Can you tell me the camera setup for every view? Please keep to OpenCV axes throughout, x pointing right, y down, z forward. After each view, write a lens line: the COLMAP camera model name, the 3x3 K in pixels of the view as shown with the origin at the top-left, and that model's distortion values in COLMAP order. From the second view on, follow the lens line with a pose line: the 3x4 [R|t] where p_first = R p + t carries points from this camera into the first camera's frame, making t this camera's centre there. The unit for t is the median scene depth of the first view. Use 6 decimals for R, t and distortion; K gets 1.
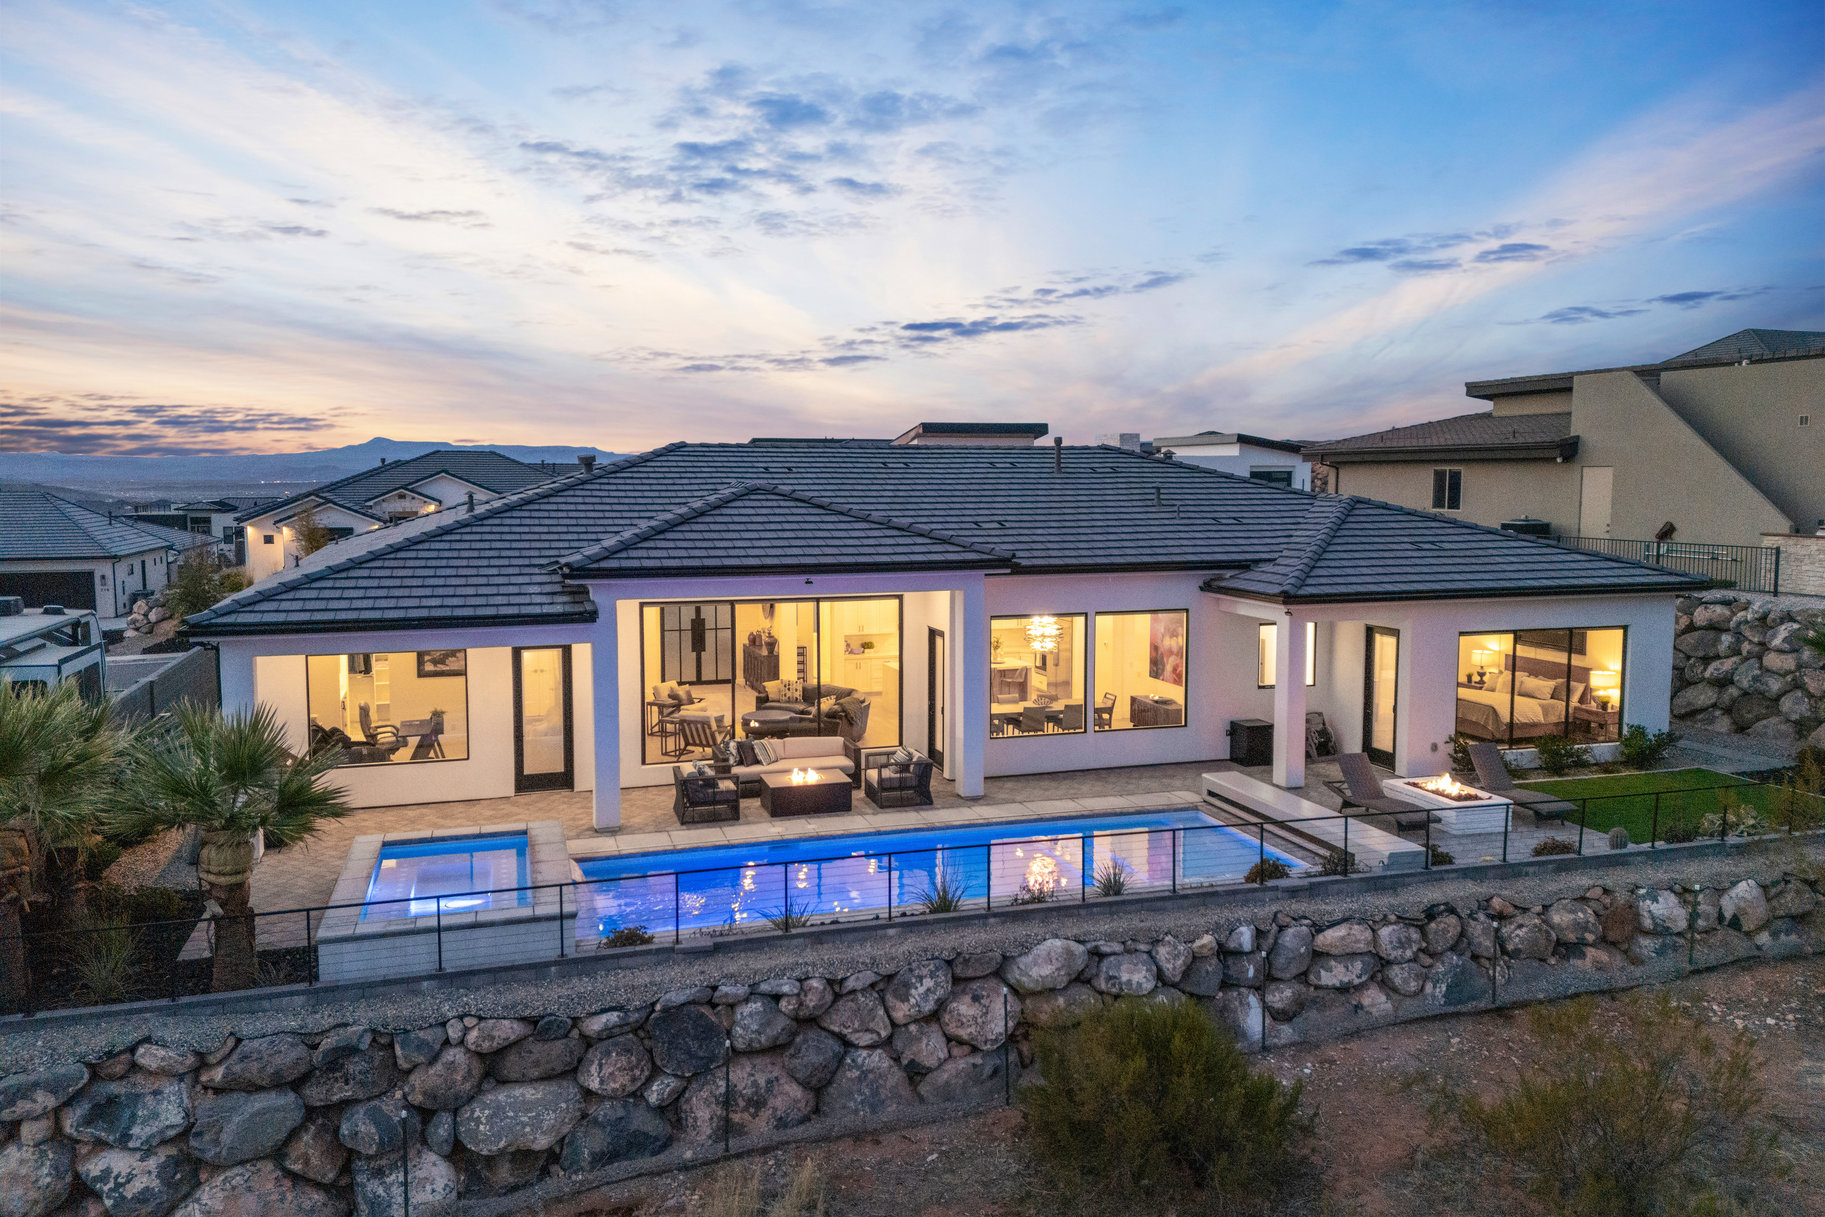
lens RADIAL K [[1332.0, 0, 906.9], [0, 1332.0, 577.6], [0, 0, 1]] dist [0.084781, -0.093782]
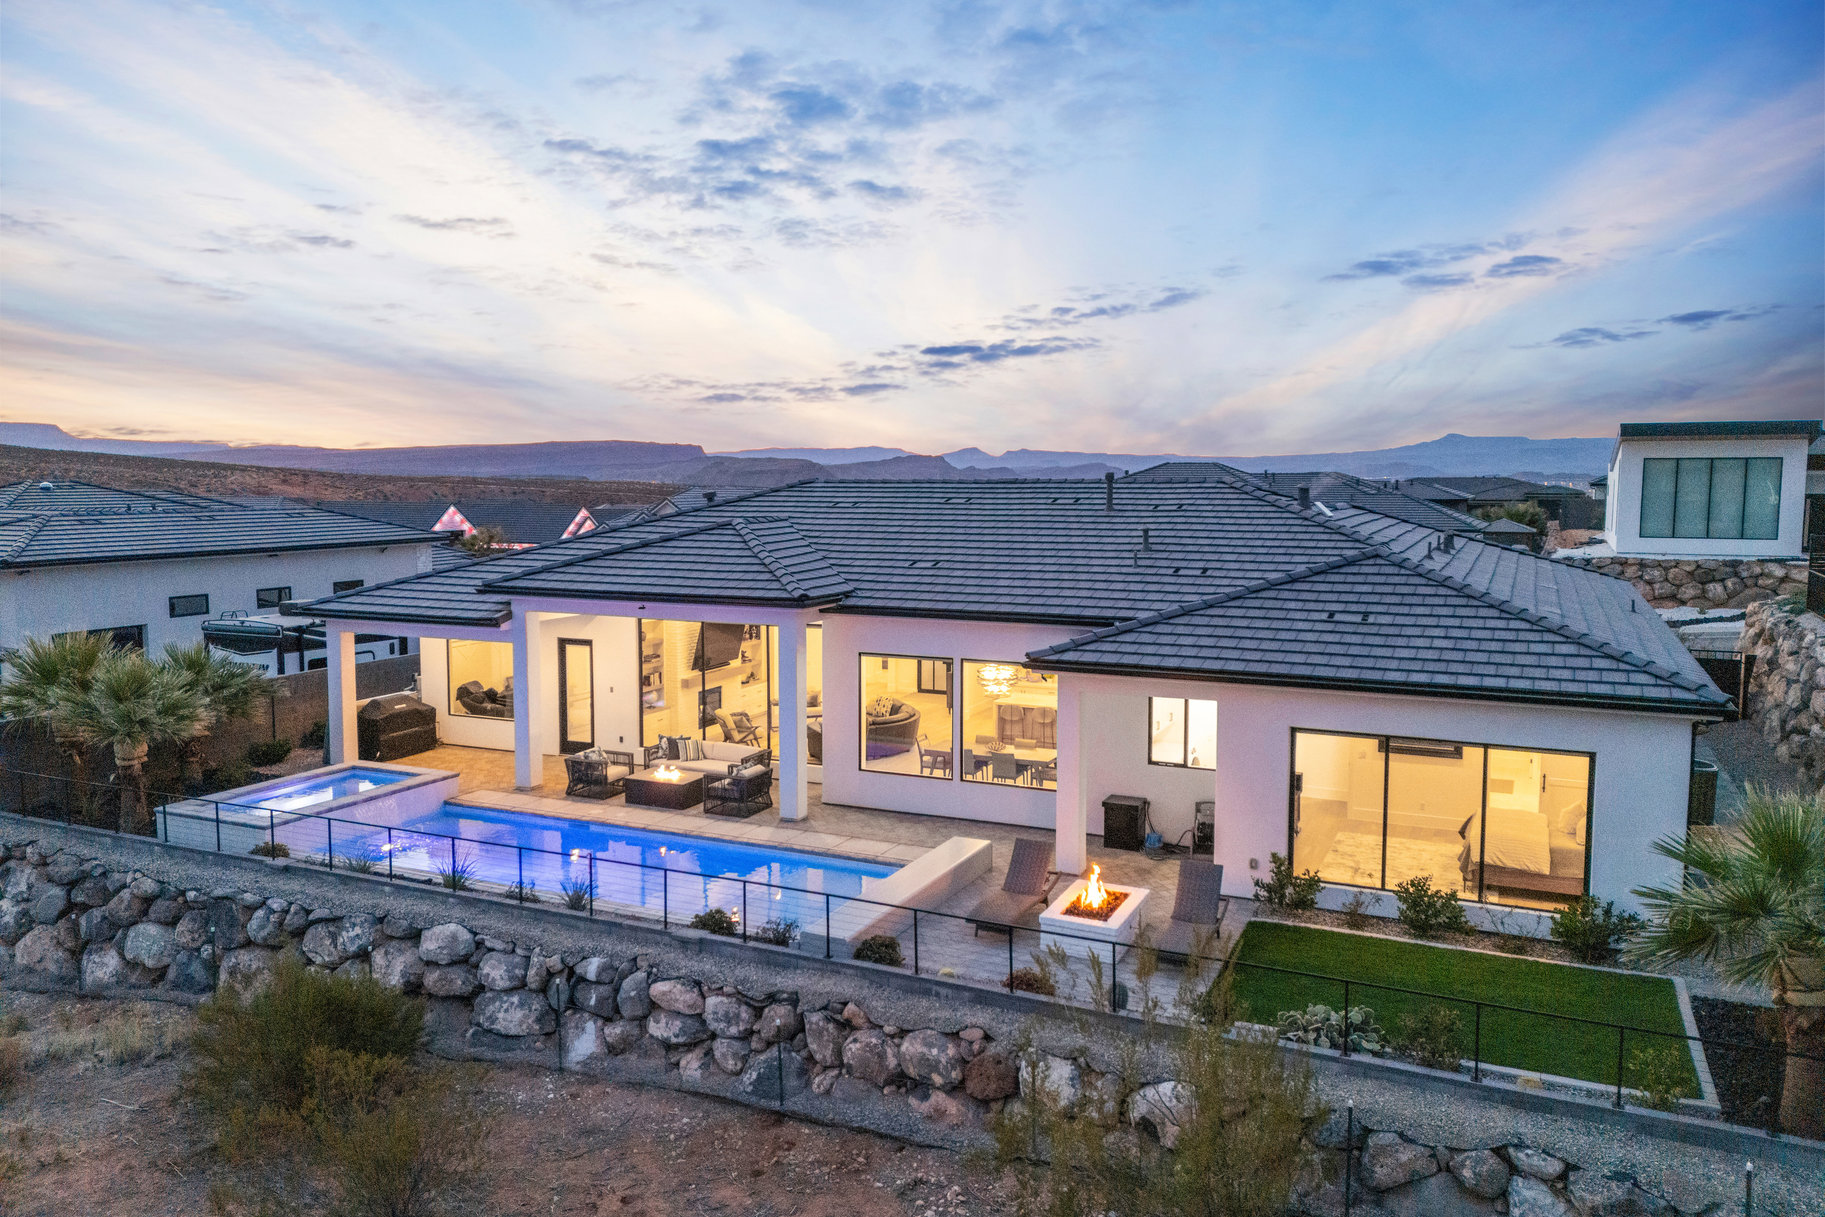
lens RADIAL K [[1332.0, 0, 906.9], [0, 1332.0, 577.6], [0, 0, 1]] dist [0.084781, -0.093782]
pose [[0.730819, 0.054869, -0.680363, 1.240885], [-0.053165, 0.998311, 0.023402, -0.087690], [0.680498, 0.019069, 0.732502, 0.410075]]
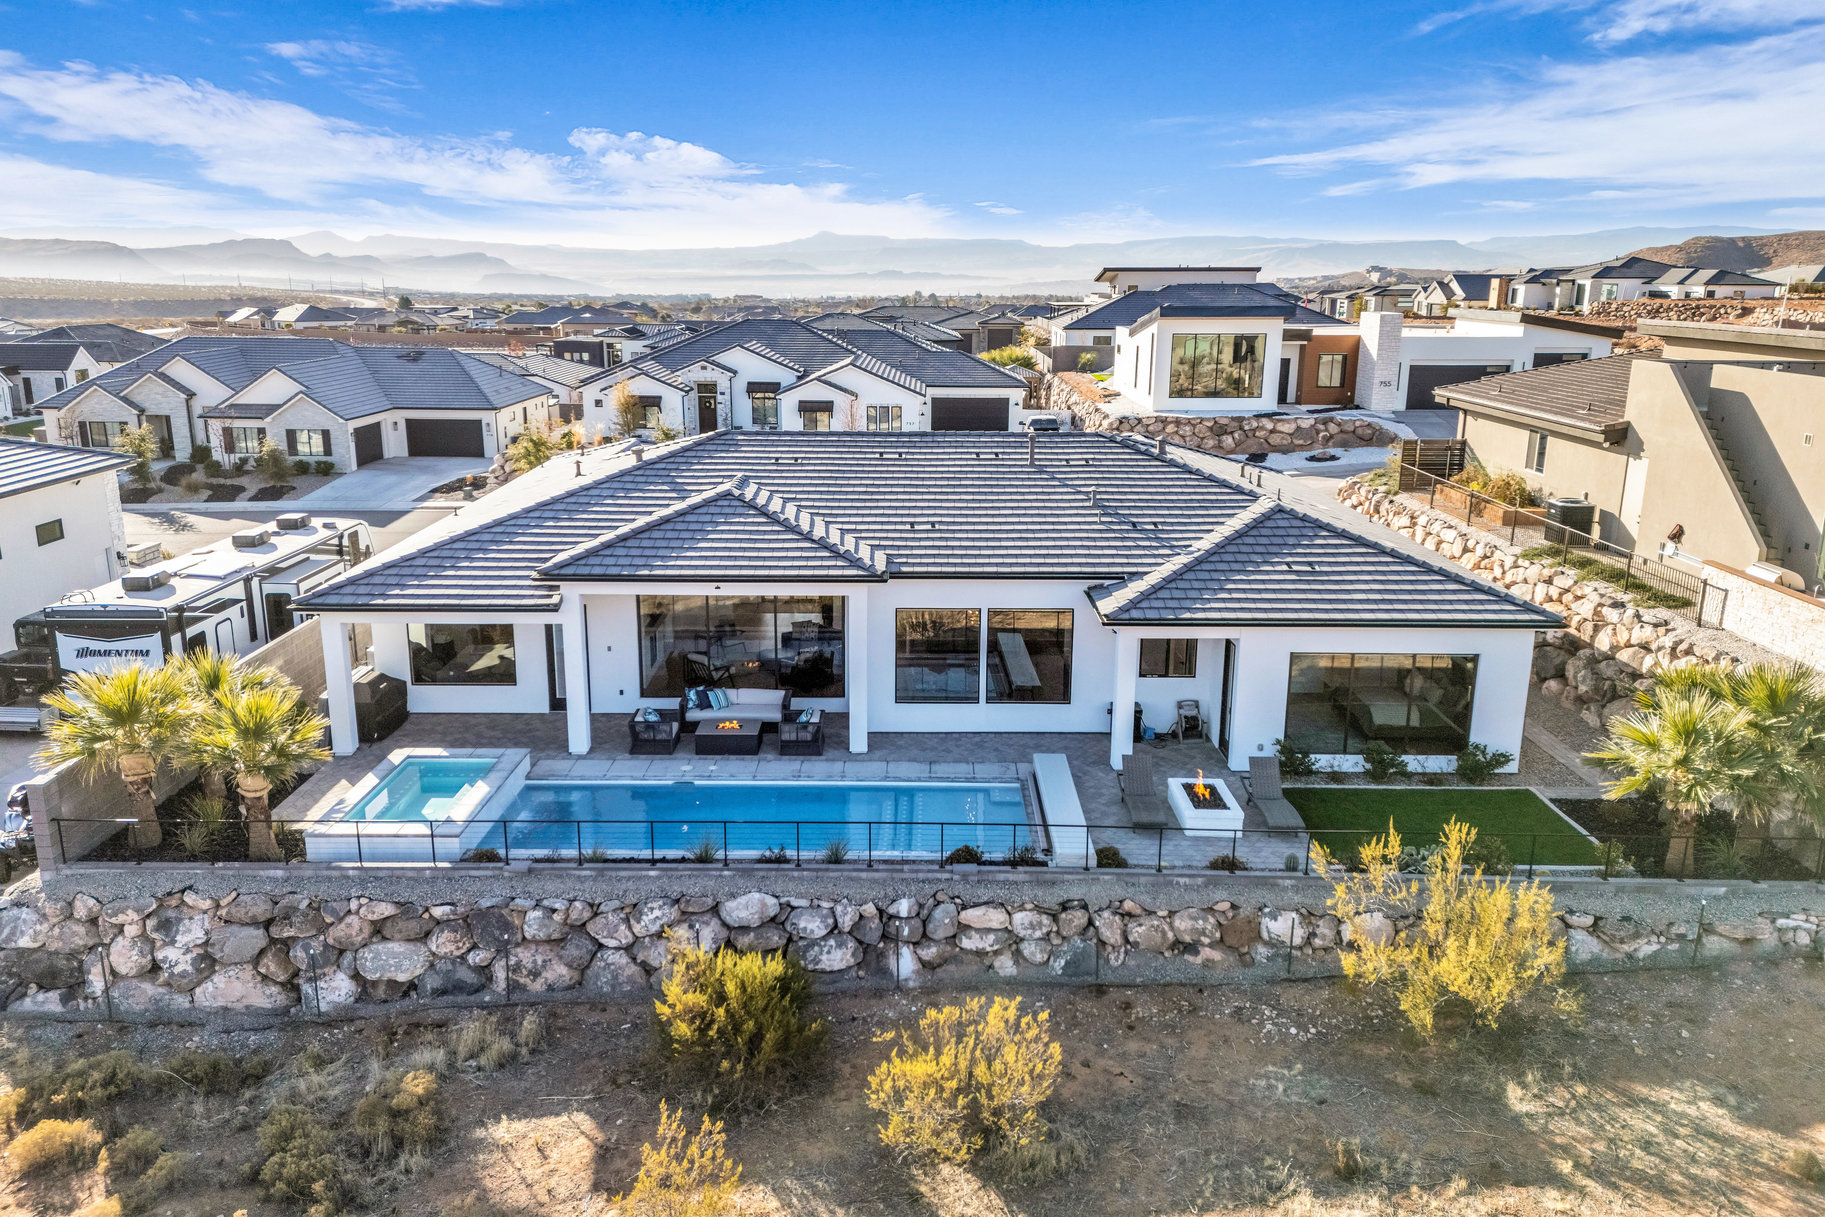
lens RADIAL K [[1332.0, 0, 906.9], [0, 1332.0, 577.6], [0, 0, 1]] dist [0.084781, -0.093782]
pose [[0.952403, 0.075010, -0.295471, 0.684669], [-0.030621, 0.987893, 0.152088, -0.295049], [0.303301, -0.135801, 0.943168, -0.260302]]
